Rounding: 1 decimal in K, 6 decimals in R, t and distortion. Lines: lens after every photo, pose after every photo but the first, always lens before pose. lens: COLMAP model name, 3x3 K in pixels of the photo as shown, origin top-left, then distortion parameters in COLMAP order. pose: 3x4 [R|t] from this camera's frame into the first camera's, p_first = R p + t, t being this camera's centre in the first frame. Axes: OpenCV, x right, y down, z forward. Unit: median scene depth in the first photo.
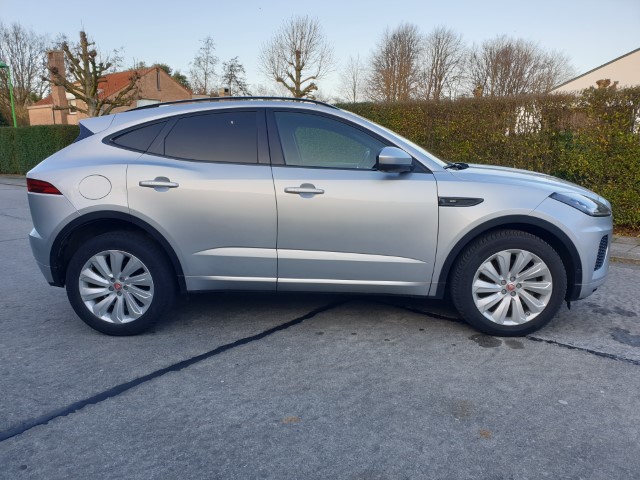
lens RADIAL K [[473.3, 0, 320.0], [0, 473.3, 240.0], [0, 0, 1]] dist [0.010249, -0.000893]
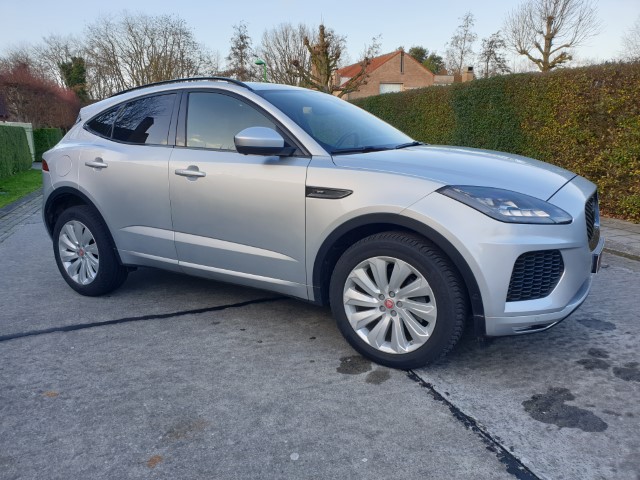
lens RADIAL K [[477.5, 0, 333.0], [0, 477.5, 239.9], [0, 0, 1]] dist [0.015987, 0.002539]
pose [[0.881532, 0.091128, -0.463246, 0.649594], [-0.075318, 0.995773, 0.052557, -0.040062], [0.466077, -0.011440, 0.884670, 0.249441]]
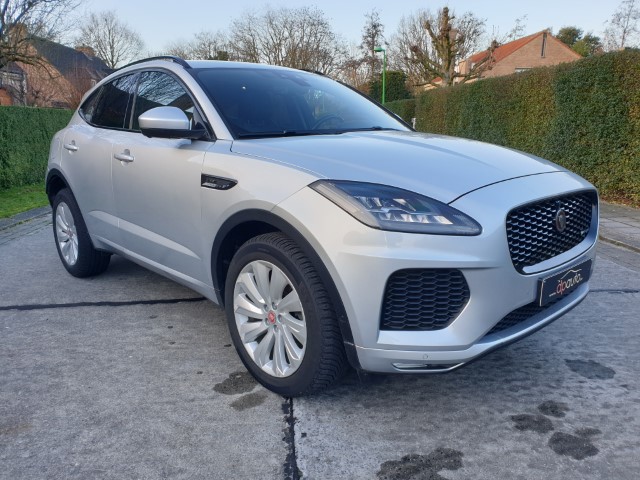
lens RADIAL K [[487.2, 0, 342.4], [0, 487.2, 240.3], [0, 0, 1]] dist [0.011680, 0.003893]
pose [[0.737727, 0.150717, -0.658060, 0.870475], [-0.119962, 0.988514, 0.091917, -0.078512], [0.664355, 0.011133, 0.747334, 0.536133]]
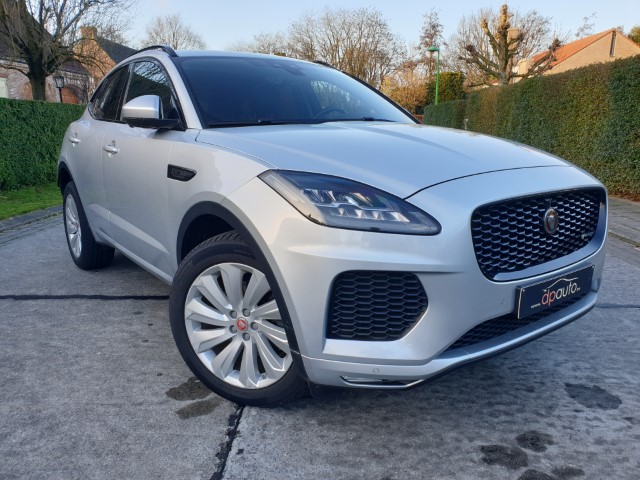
lens RADIAL K [[491.0, 0, 348.1], [0, 491.0, 239.3], [0, 0, 1]] dist [0.012549, 0.002478]
pose [[0.665694, 0.168334, -0.726991, 0.912973], [-0.142409, 0.984977, 0.097669, -0.083978], [0.732510, 0.038513, 0.679666, 0.656663]]
